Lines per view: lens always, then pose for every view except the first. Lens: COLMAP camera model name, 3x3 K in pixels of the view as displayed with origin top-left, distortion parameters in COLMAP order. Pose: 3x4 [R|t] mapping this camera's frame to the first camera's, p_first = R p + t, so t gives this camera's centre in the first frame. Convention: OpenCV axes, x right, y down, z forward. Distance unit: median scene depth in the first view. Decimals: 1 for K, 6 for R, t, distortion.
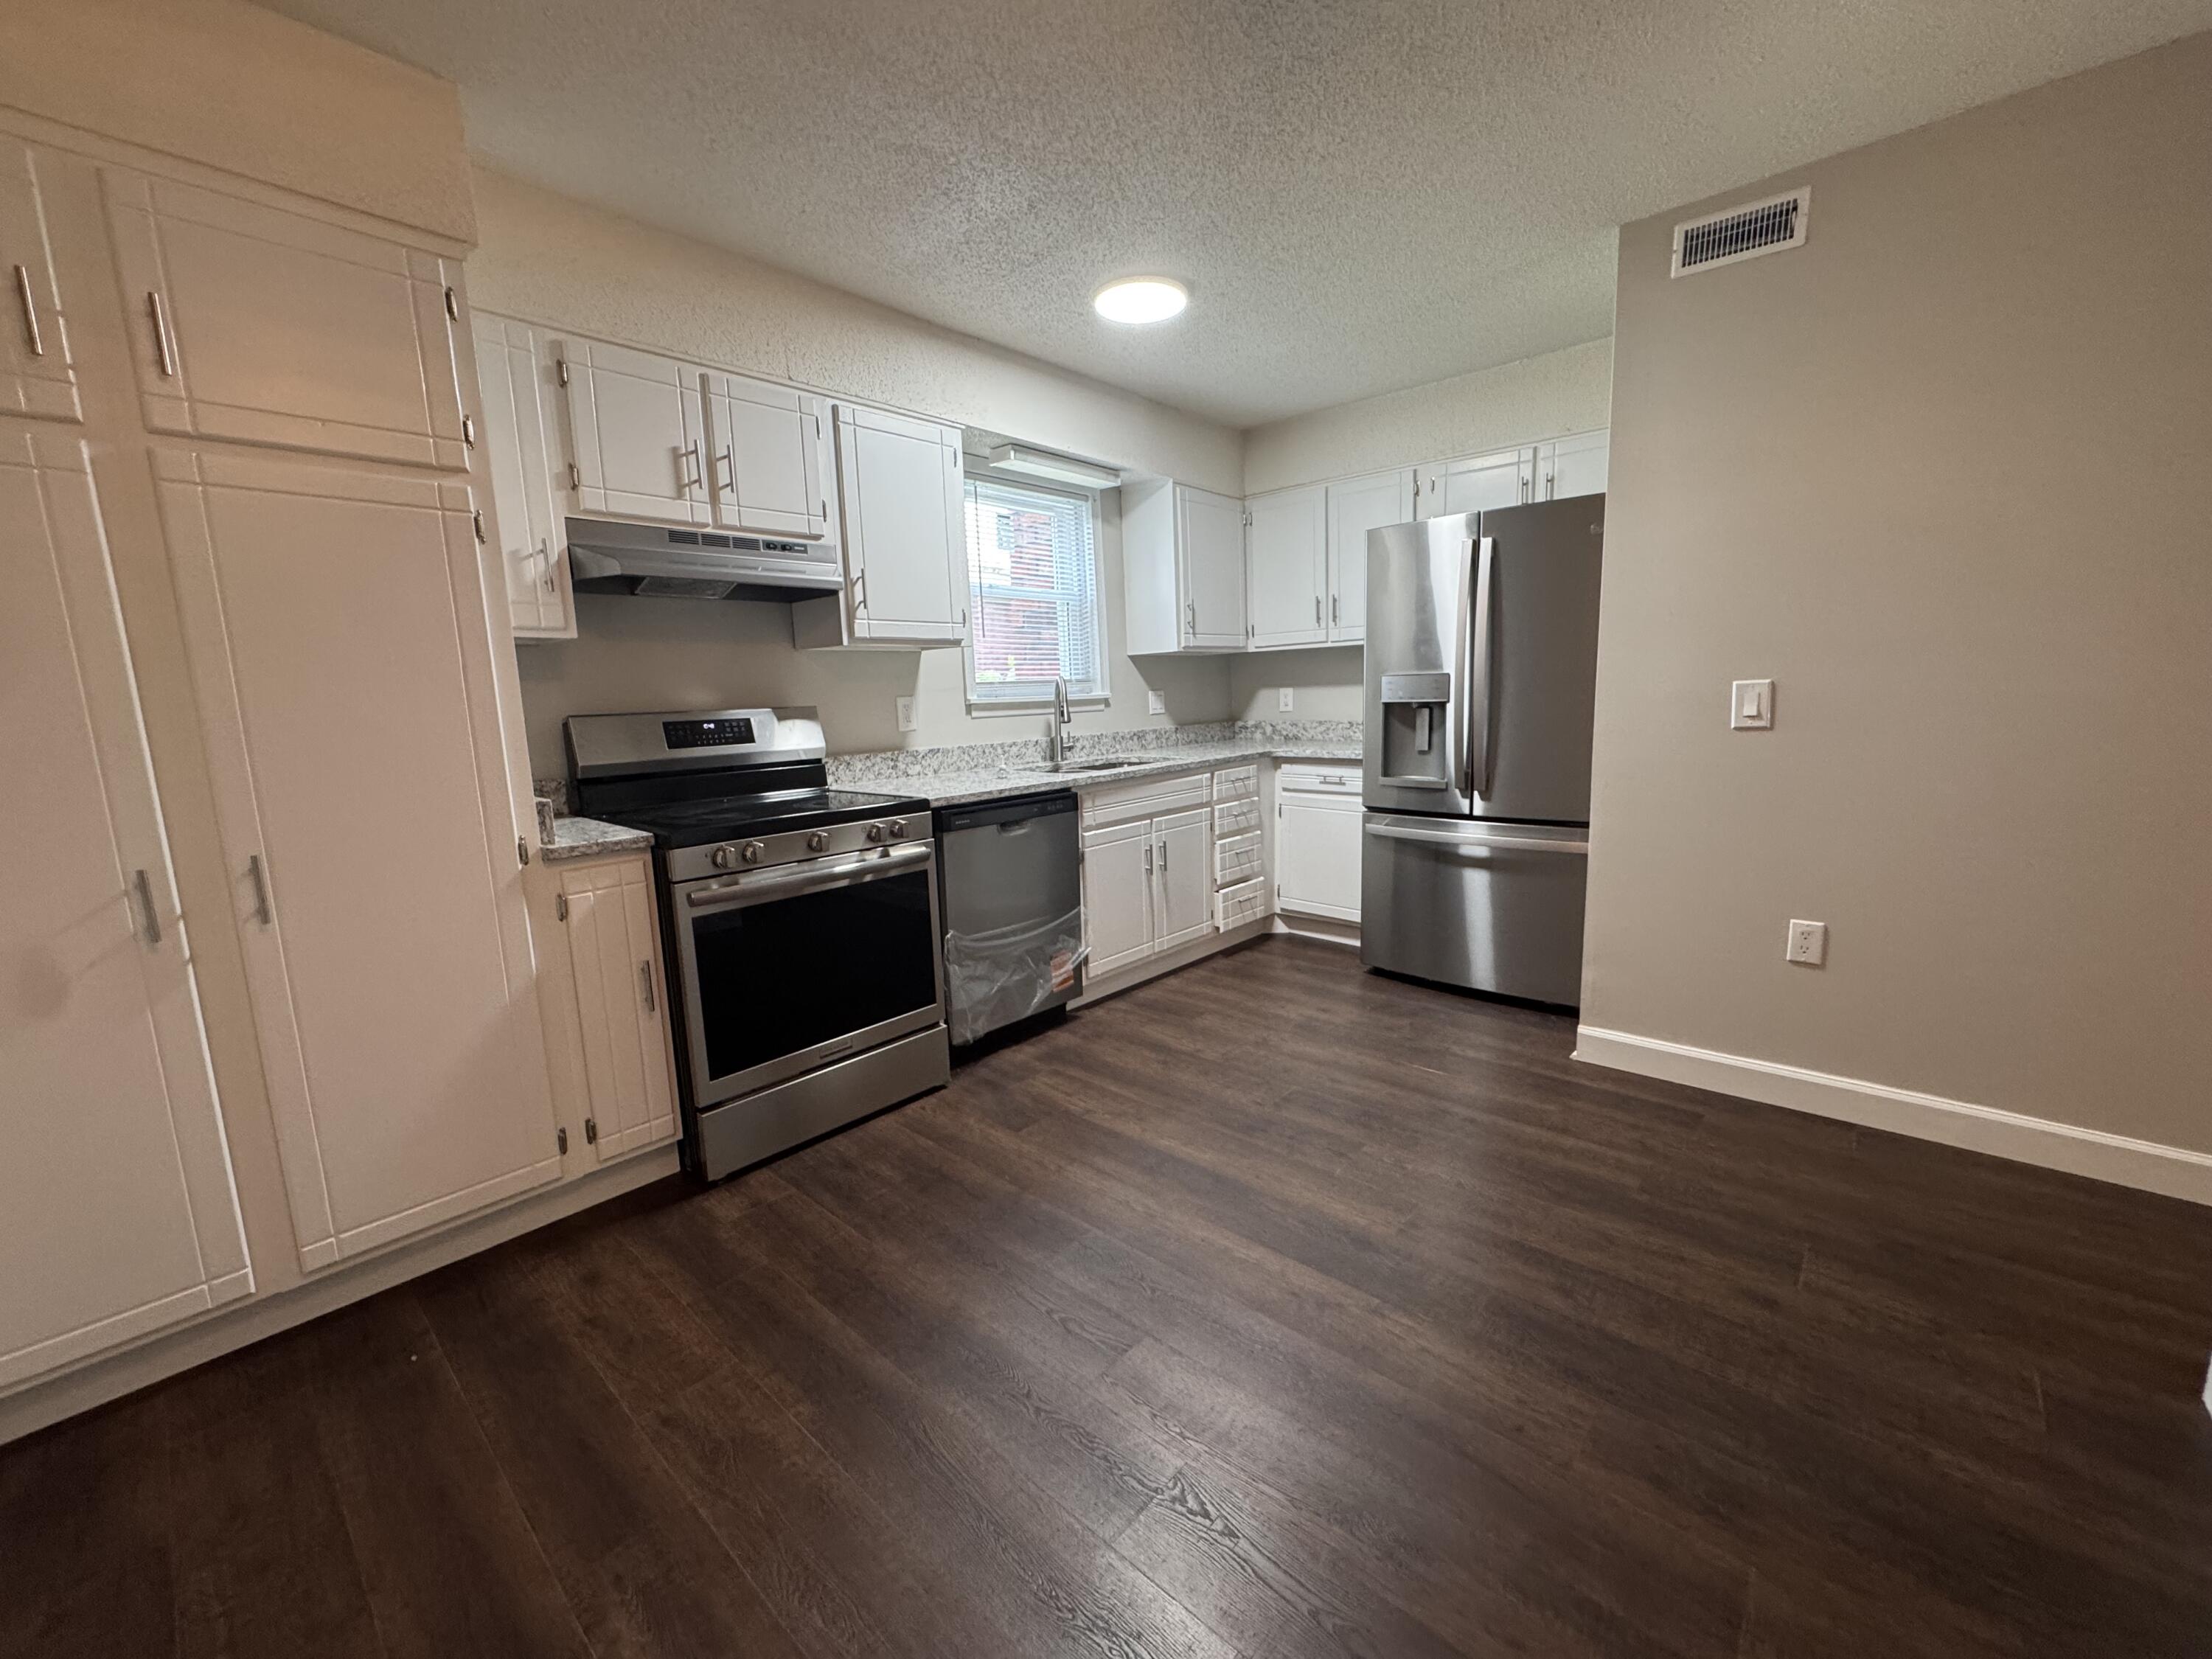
lens RADIAL K [[885.7, 0, 1102.4], [0, 885.7, 824.5], [0, 0, 1]] dist [-0.002269, -0.000289]
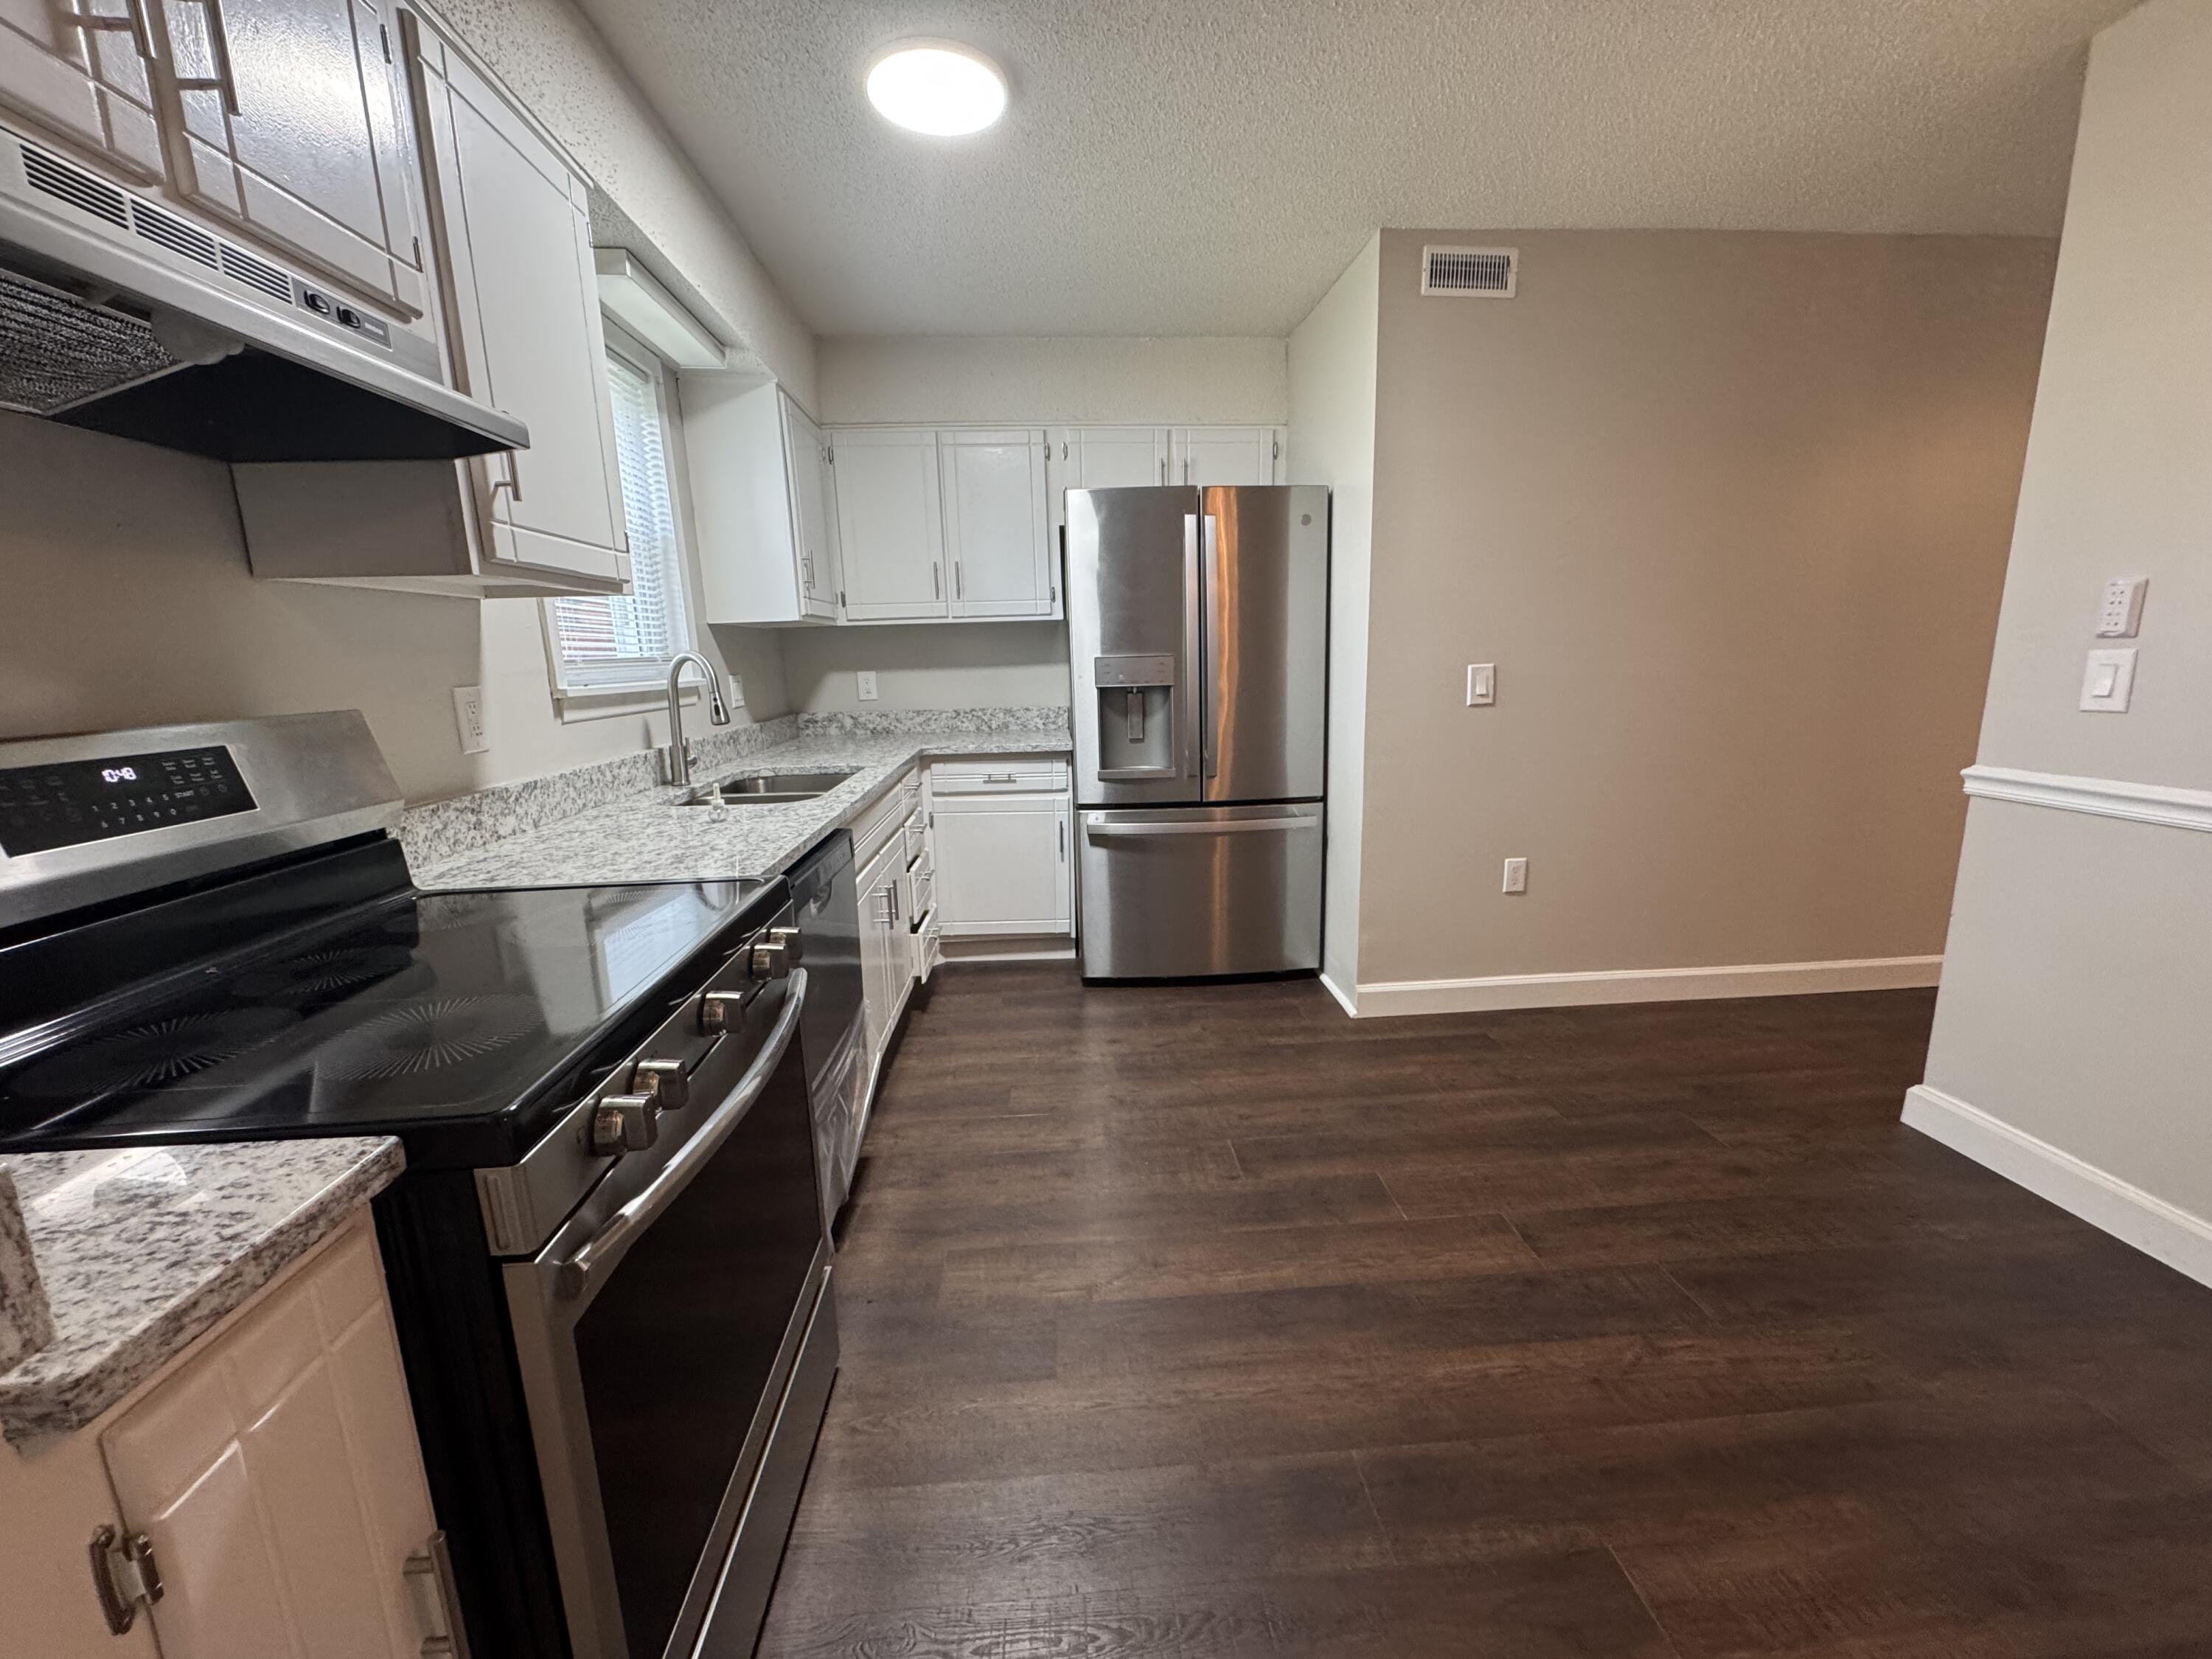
lens RADIAL K [[885.7, 0, 1105.8], [0, 885.7, 826.9], [0, 0, 1]] dist [-0.002269, -0.000289]
pose [[0.691335, -0.123407, 0.711917, -0.358961], [0.109310, 0.991829, 0.065779, -0.059543], [-0.714218, 0.032344, 0.699176, 0.398051]]
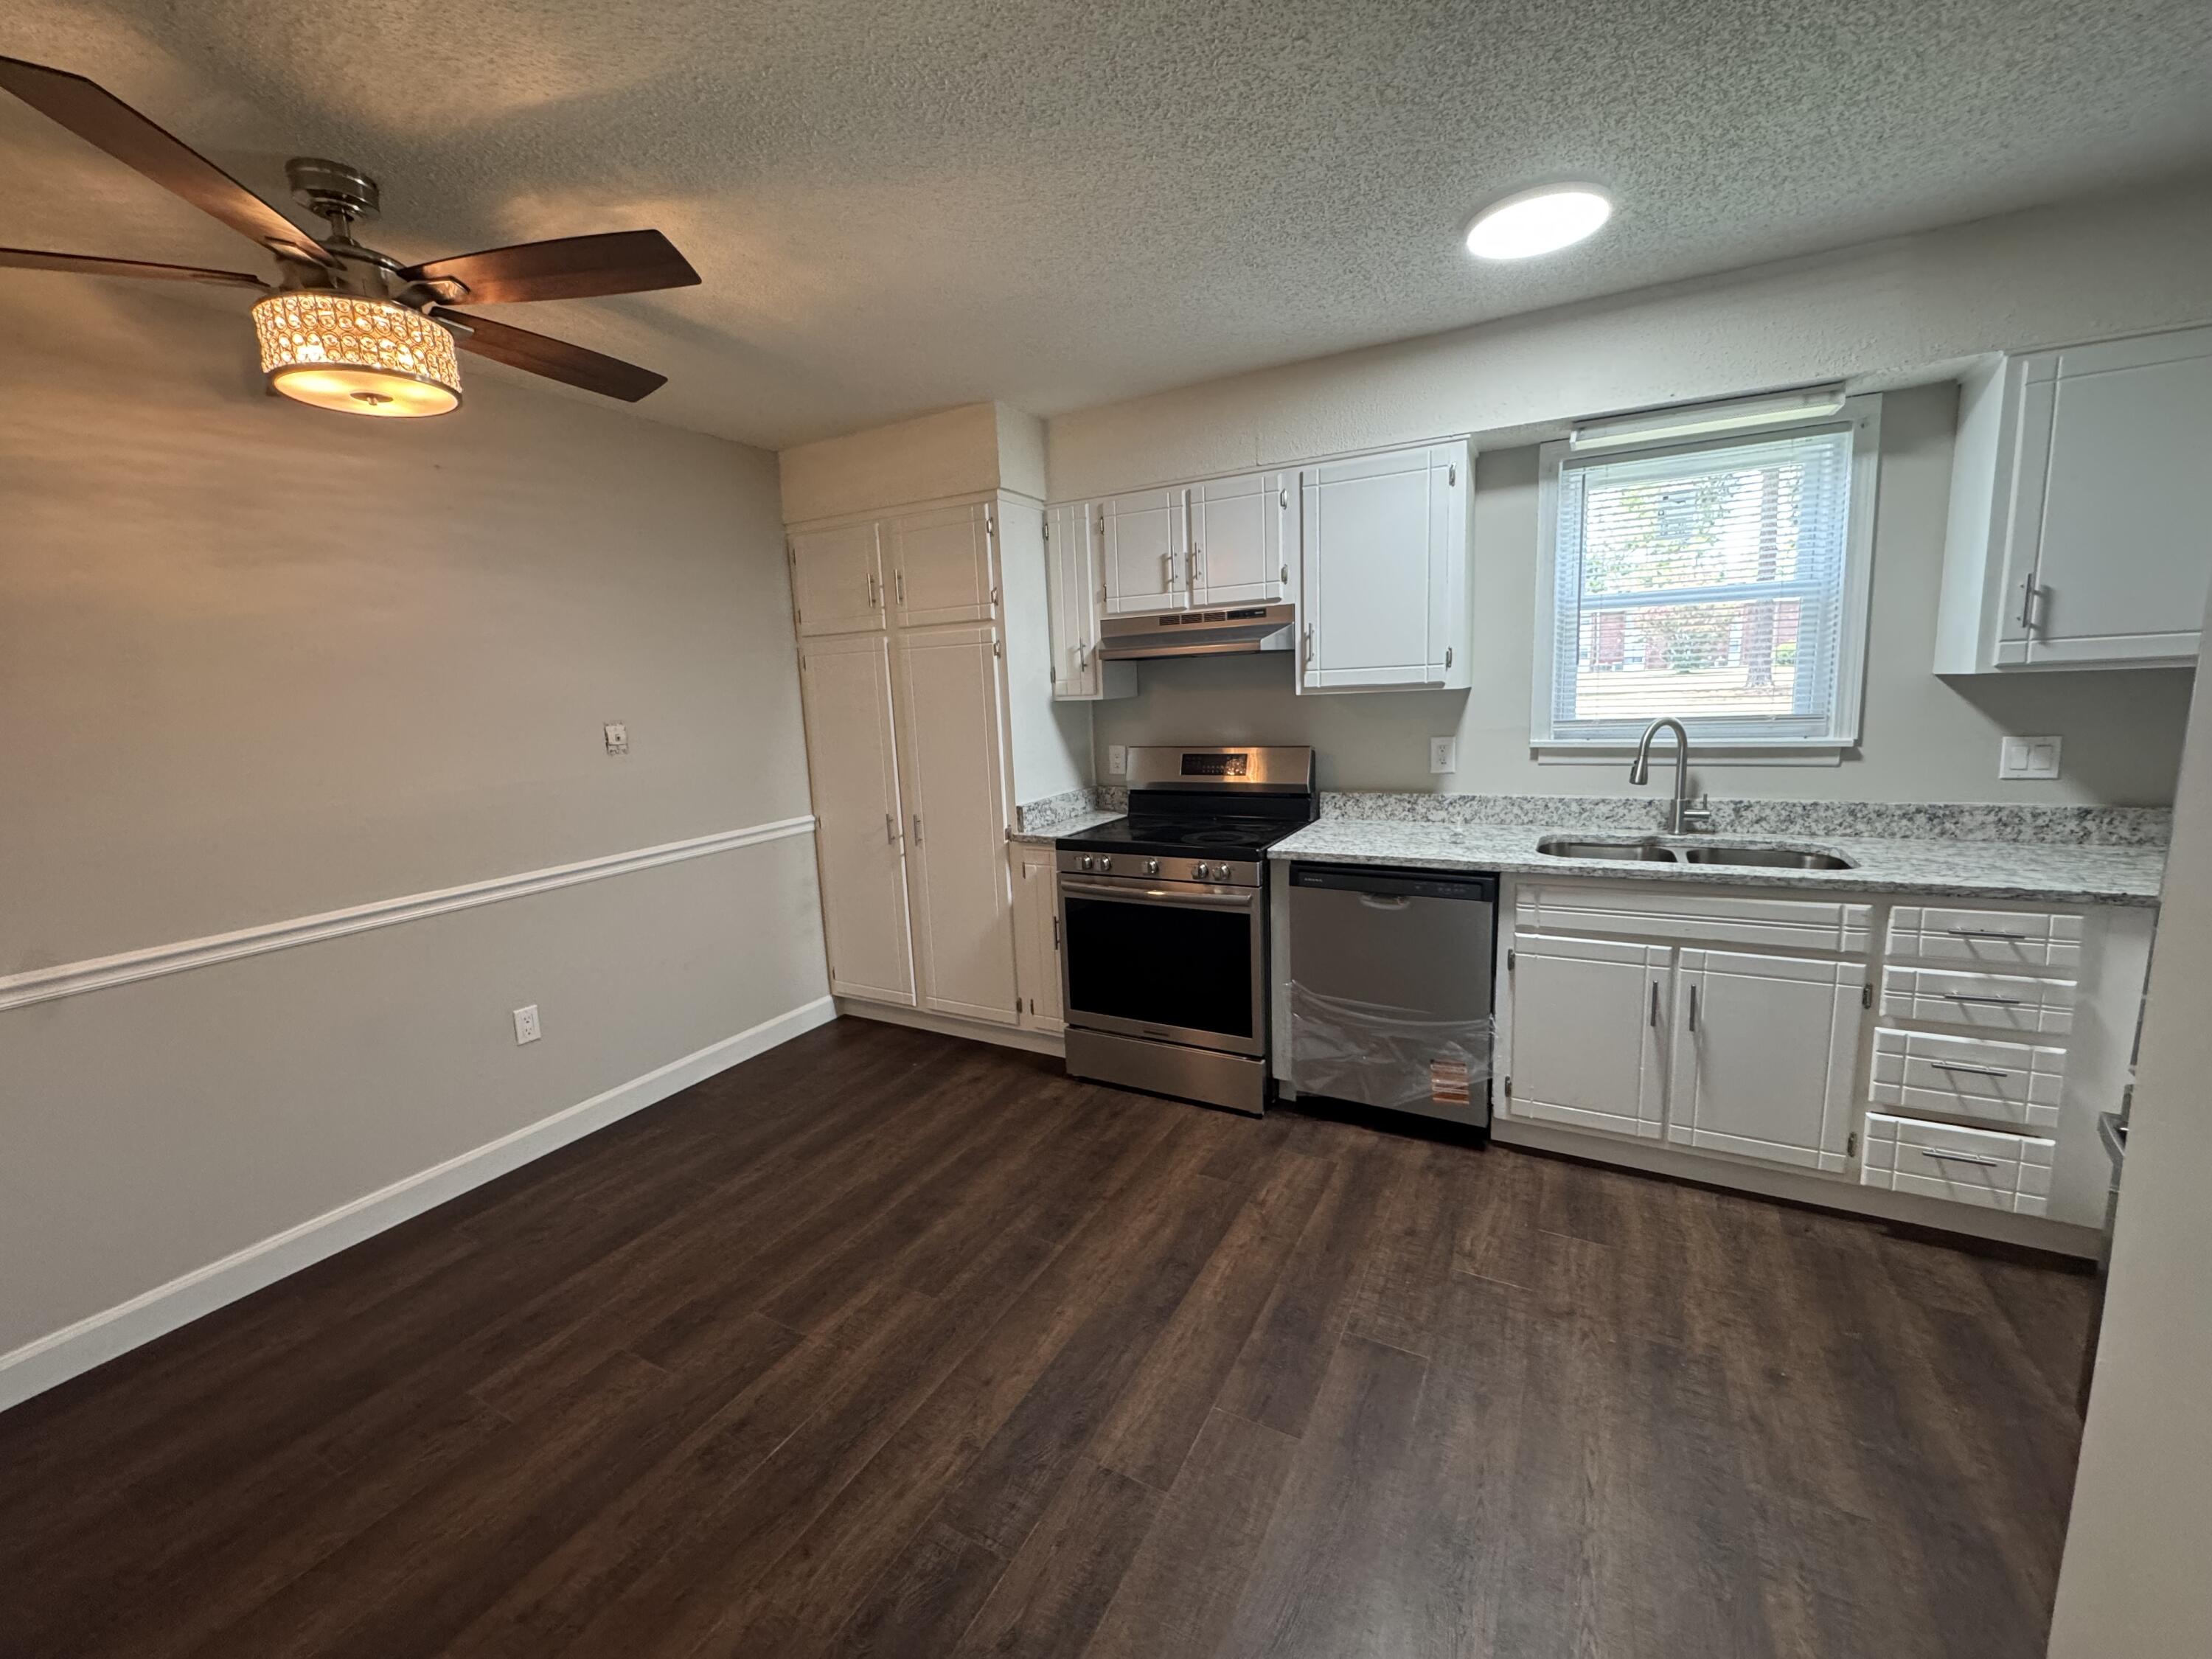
lens RADIAL K [[885.7, 0, 1099.5], [0, 885.7, 824.4], [0, 0, 1]] dist [-0.002269, -0.000289]
pose [[0.229305, 0.174243, -0.957632, 0.629855], [-0.110519, 0.982145, 0.152240, -0.163281], [0.967060, 0.070928, 0.244468, 0.453580]]
